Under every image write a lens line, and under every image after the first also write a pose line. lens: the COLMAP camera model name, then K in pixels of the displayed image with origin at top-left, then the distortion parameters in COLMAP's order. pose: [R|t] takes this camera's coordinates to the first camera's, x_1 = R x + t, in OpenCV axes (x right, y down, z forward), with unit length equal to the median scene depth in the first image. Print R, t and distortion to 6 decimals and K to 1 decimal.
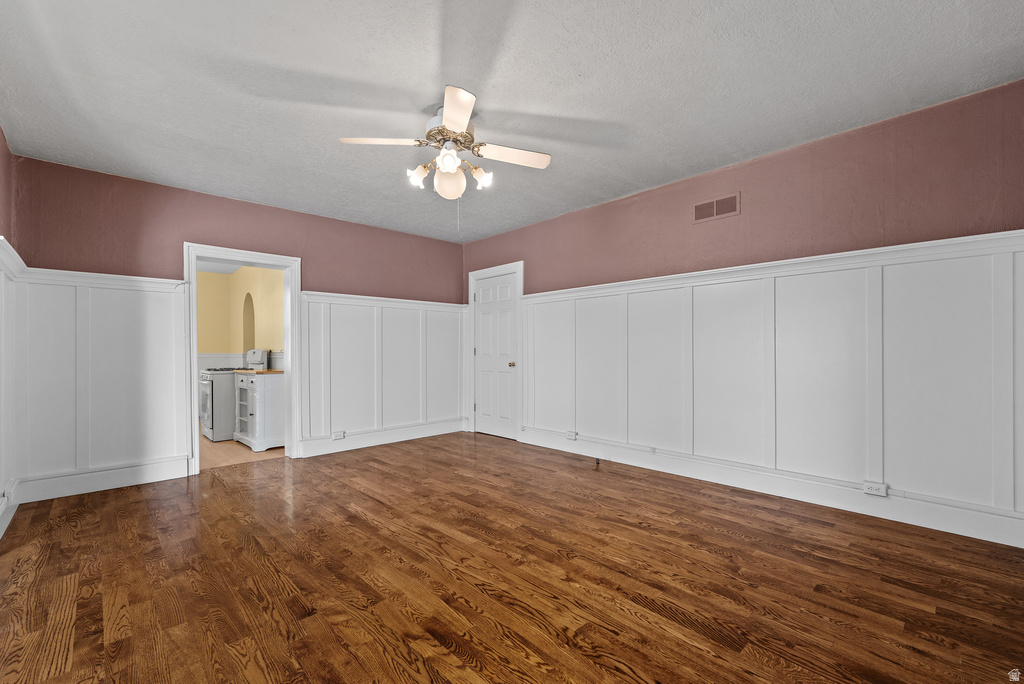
lens RADIAL K [[430.3, 0, 508.1], [0, 430.3, 347.7], [0, 0, 1]] dist [0.001018, -0.000112]
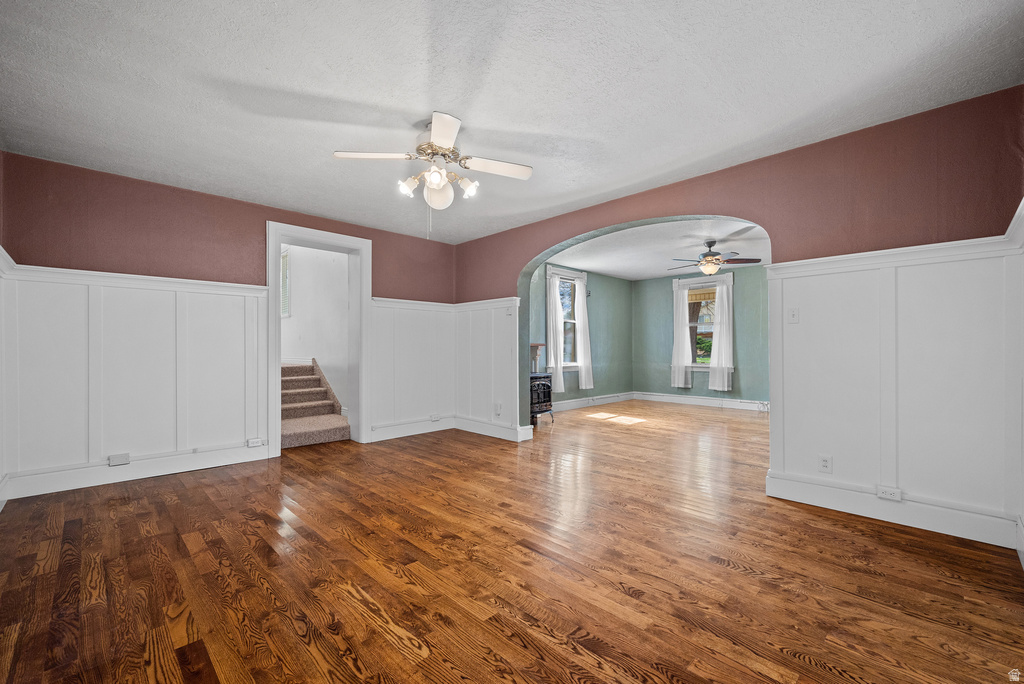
lens RADIAL K [[430.3, 0, 511.4], [0, 430.3, 342.1], [0, 0, 1]] dist [0.001018, -0.000112]
pose [[-0.999677, 0.007360, -0.024342, -0.258378], [0.007939, 0.999686, -0.023776, 0.012342], [0.024160, -0.023961, -0.999421, 1.874373]]
